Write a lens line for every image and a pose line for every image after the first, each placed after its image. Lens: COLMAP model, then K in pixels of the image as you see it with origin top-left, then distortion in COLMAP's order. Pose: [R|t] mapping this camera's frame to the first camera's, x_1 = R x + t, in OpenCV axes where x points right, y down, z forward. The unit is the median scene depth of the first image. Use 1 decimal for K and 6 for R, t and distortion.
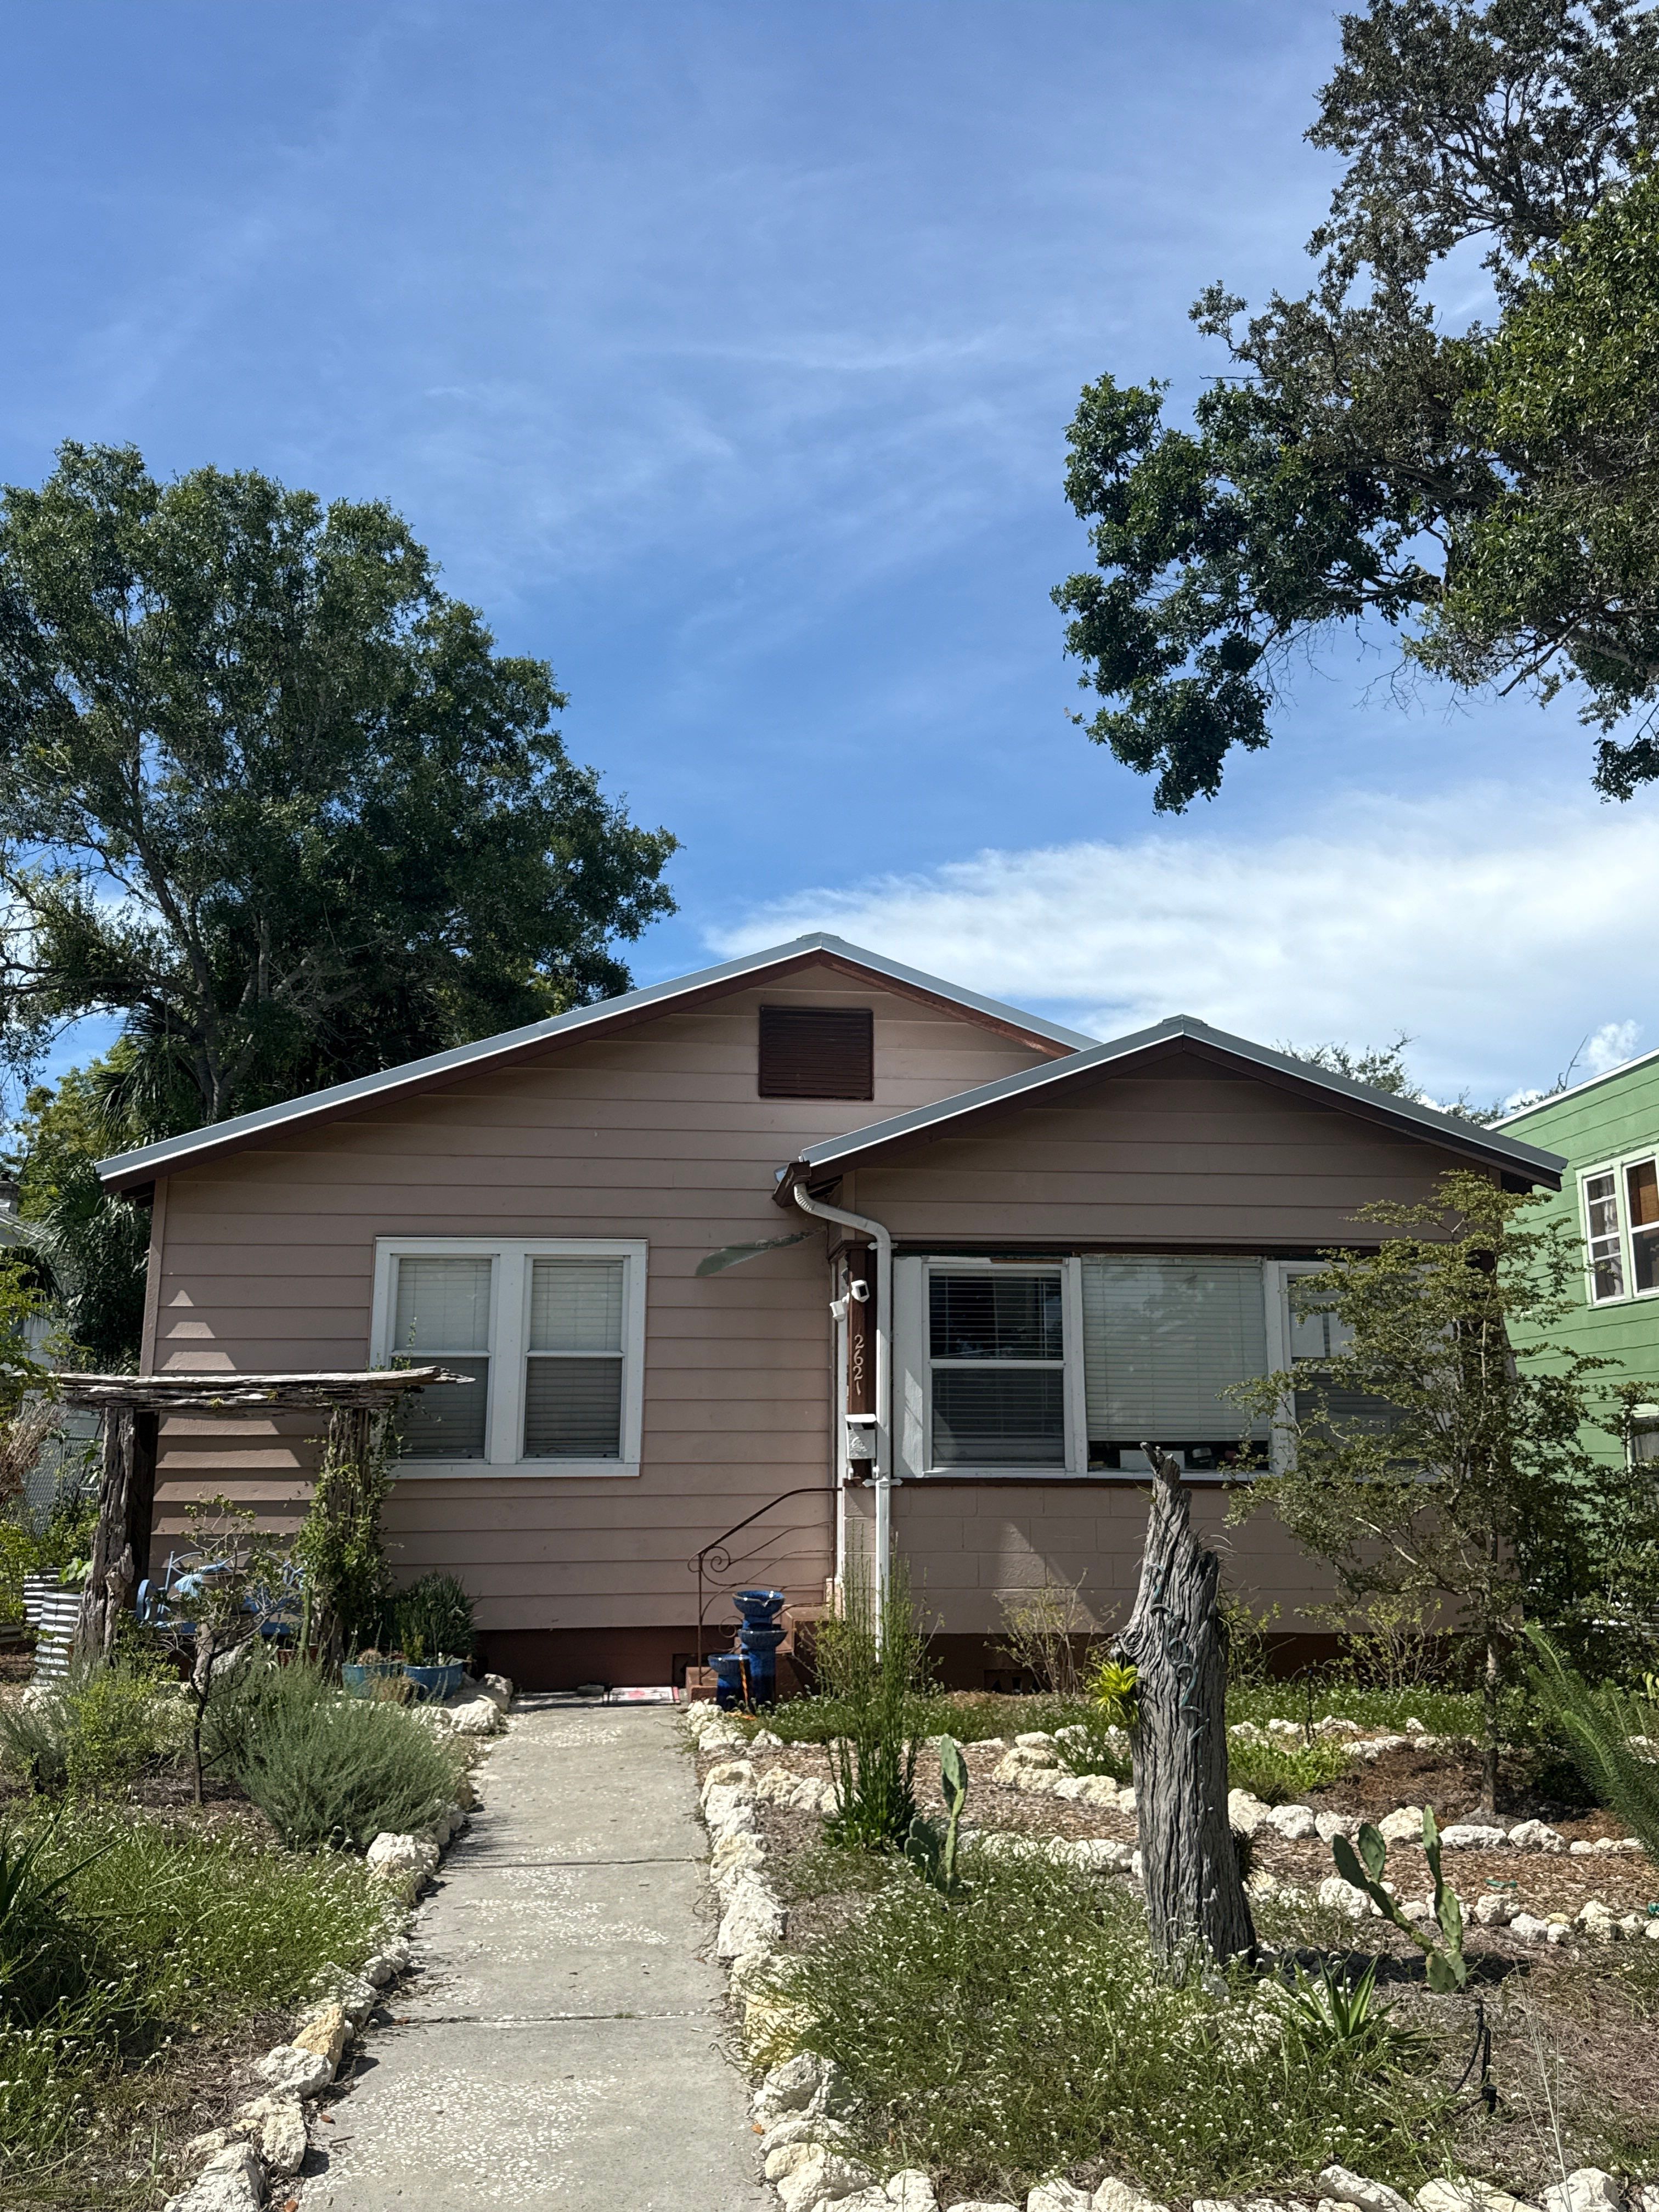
lens RADIAL K [[1658.9, 0, 832.2], [0, 1658.9, 1110.2], [0, 0, 1]] dist [0.053484, -0.078308]
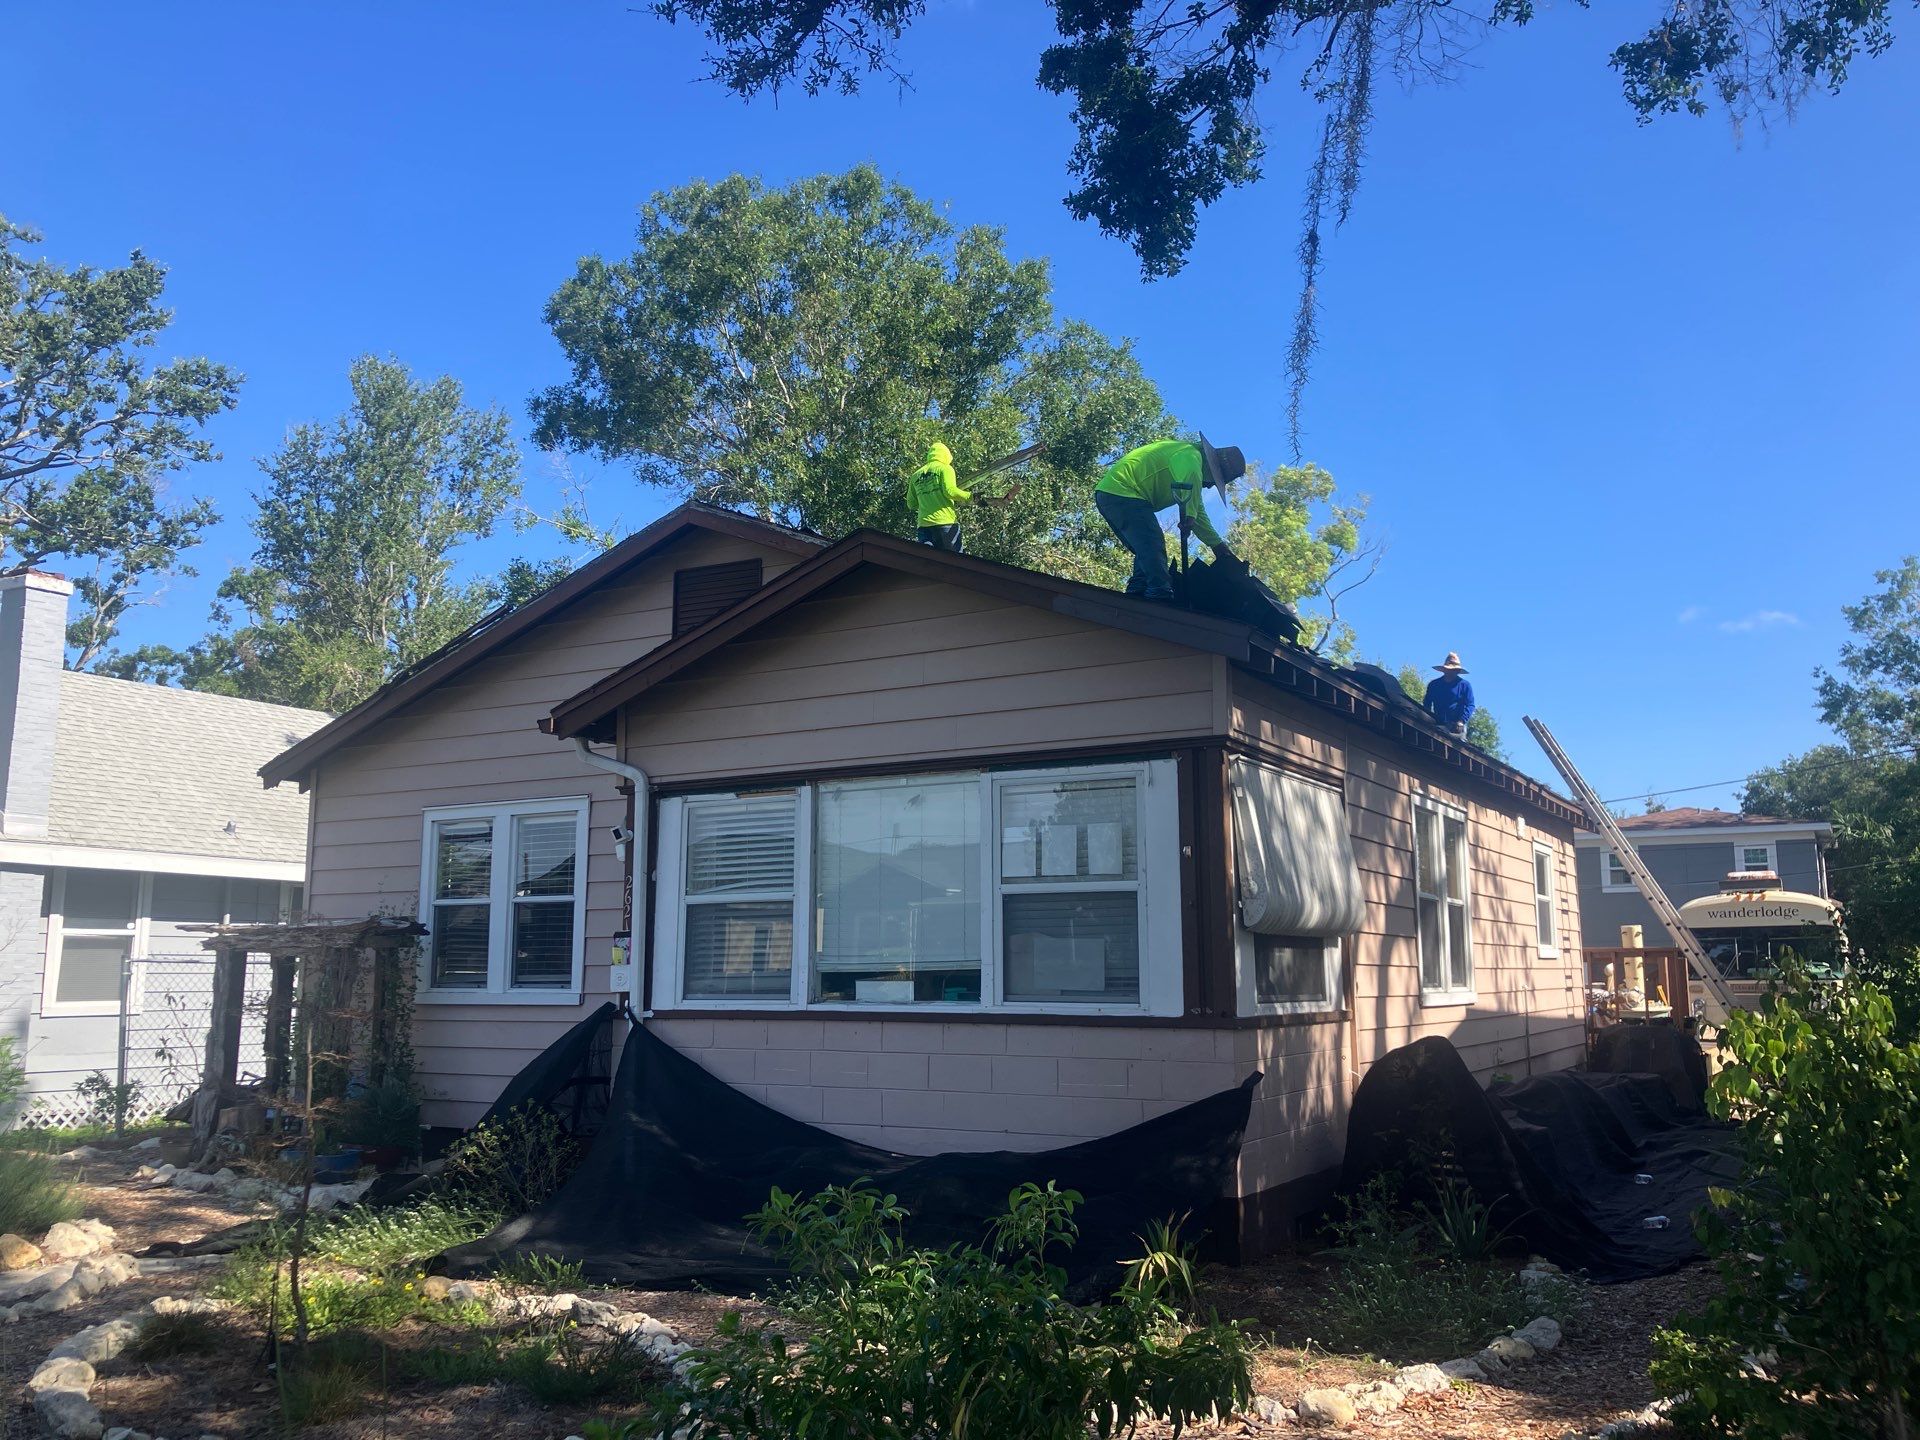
lens RADIAL K [[1439.9, 0, 960.2], [0, 1439.9, 720.5], [0, 0, 1]] dist [0.053484, -0.078308]
pose [[0.835824, -0.097252, -0.540315, 0.677834], [0.119654, 0.992795, 0.006401, 0.055620], [0.535799, -0.070001, 0.841439, 0.336311]]
